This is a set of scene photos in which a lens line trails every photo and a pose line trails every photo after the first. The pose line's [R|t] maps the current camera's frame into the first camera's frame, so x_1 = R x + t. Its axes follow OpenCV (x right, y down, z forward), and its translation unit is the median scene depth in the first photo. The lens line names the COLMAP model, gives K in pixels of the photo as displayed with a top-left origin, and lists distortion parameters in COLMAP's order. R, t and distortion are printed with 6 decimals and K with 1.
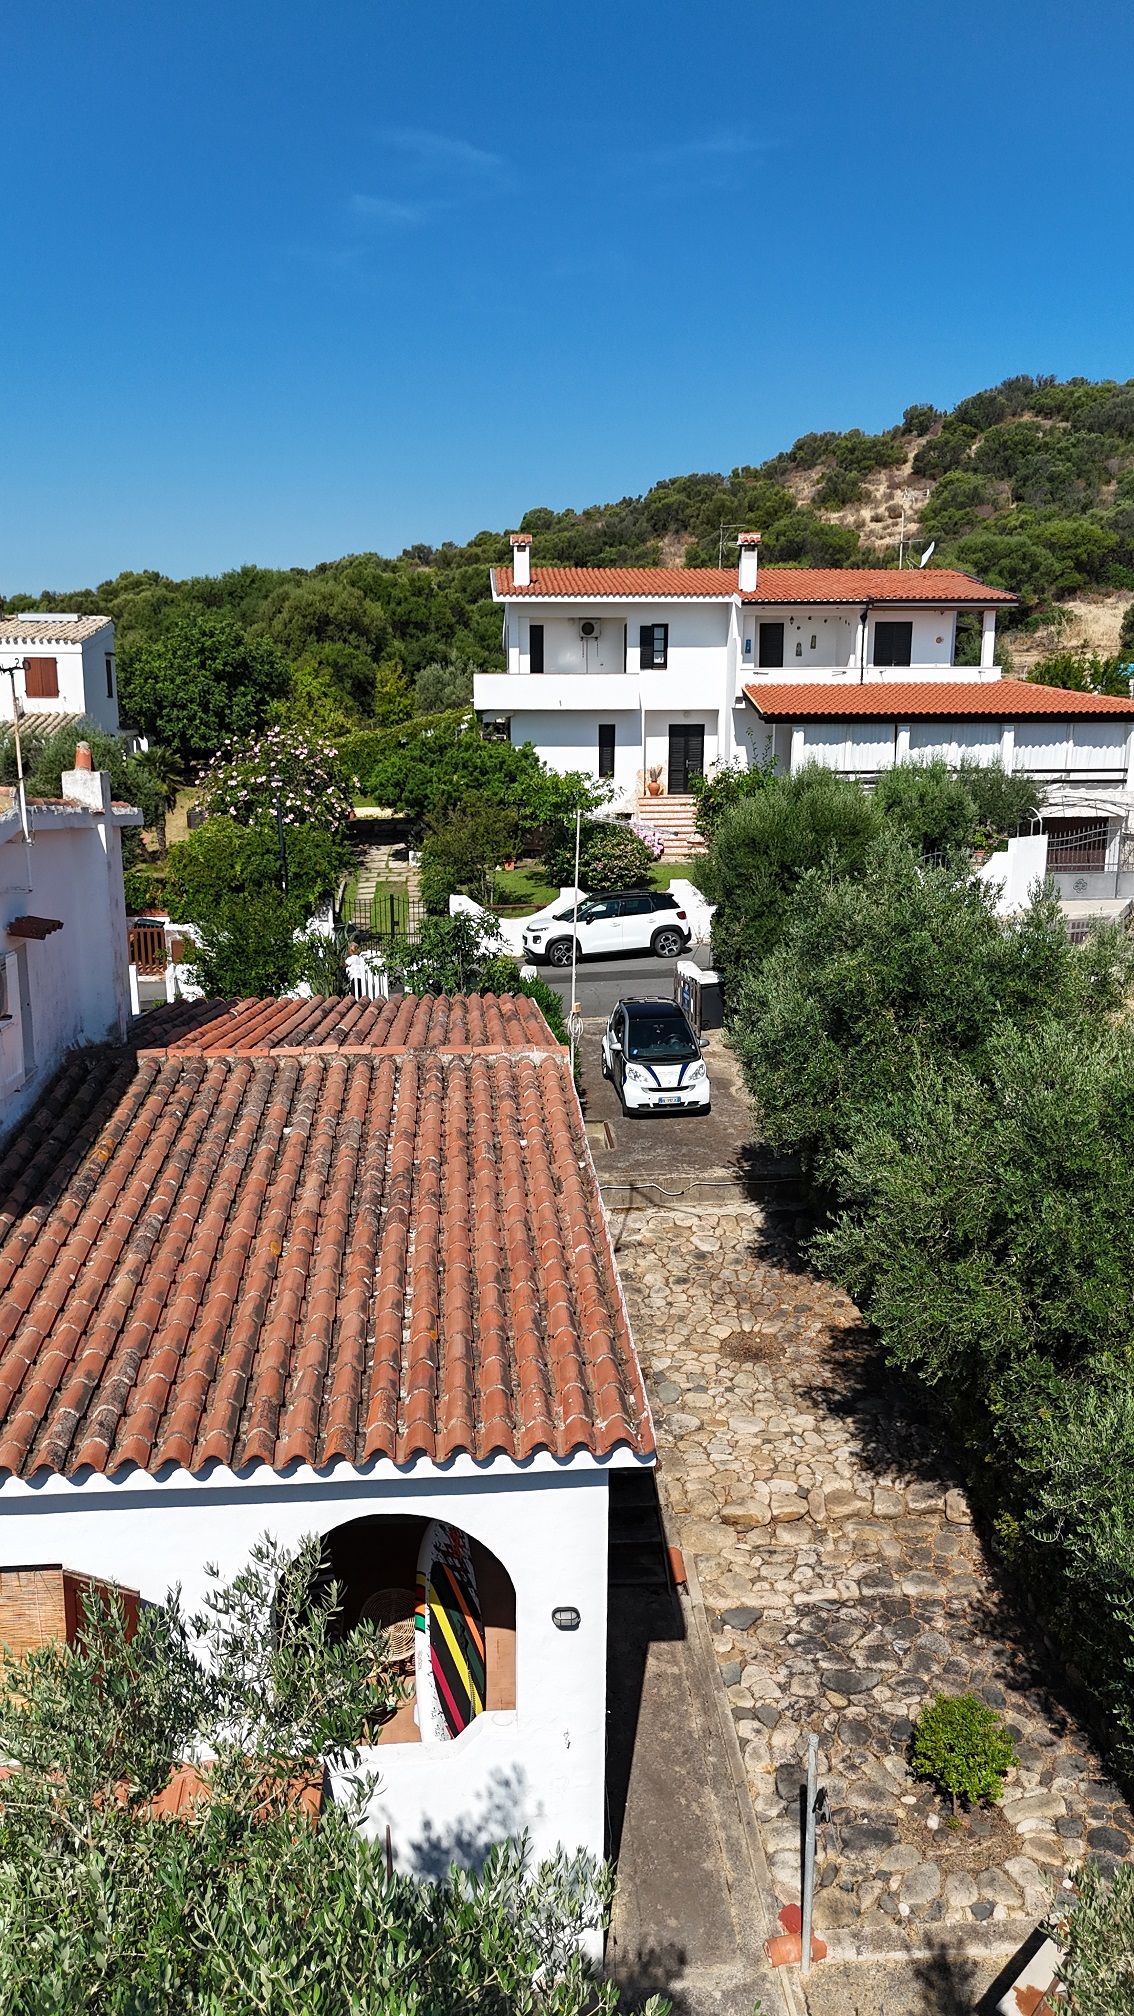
lens RADIAL K [[1512.2, 0, 567.0], [0, 1512.2, 1008.0], [0, 0, 1]] dist [0.054065, -0.005433]
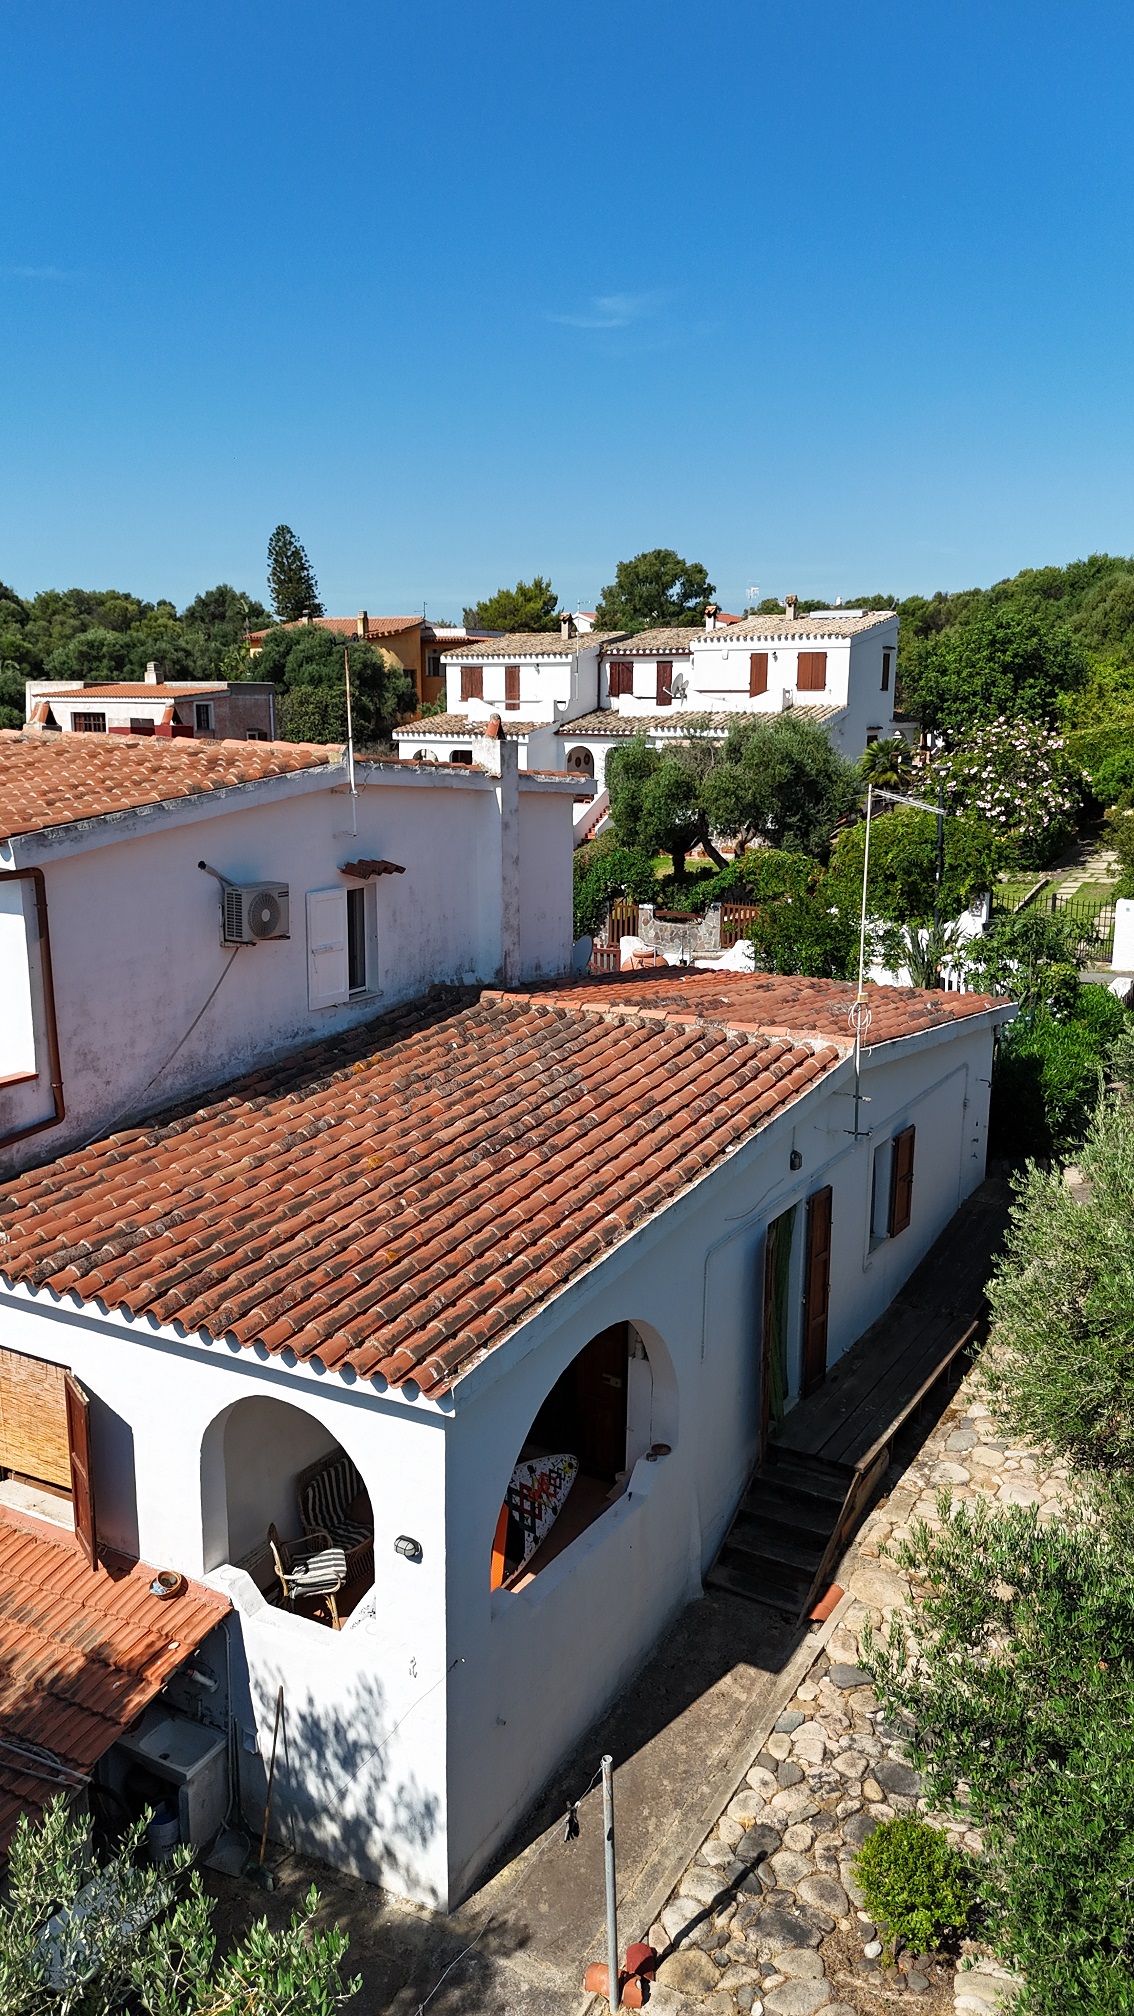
lens RADIAL K [[1501.8, 0, 567.0], [0, 1501.8, 1008.0], [0, 0, 1]] dist [0.062451, -0.047975]
pose [[0.823515, 0.117712, -0.554948, 0.172865], [-0.117745, 0.992399, 0.035774, -0.002508], [0.554941, 0.035882, 0.831116, 0.057942]]
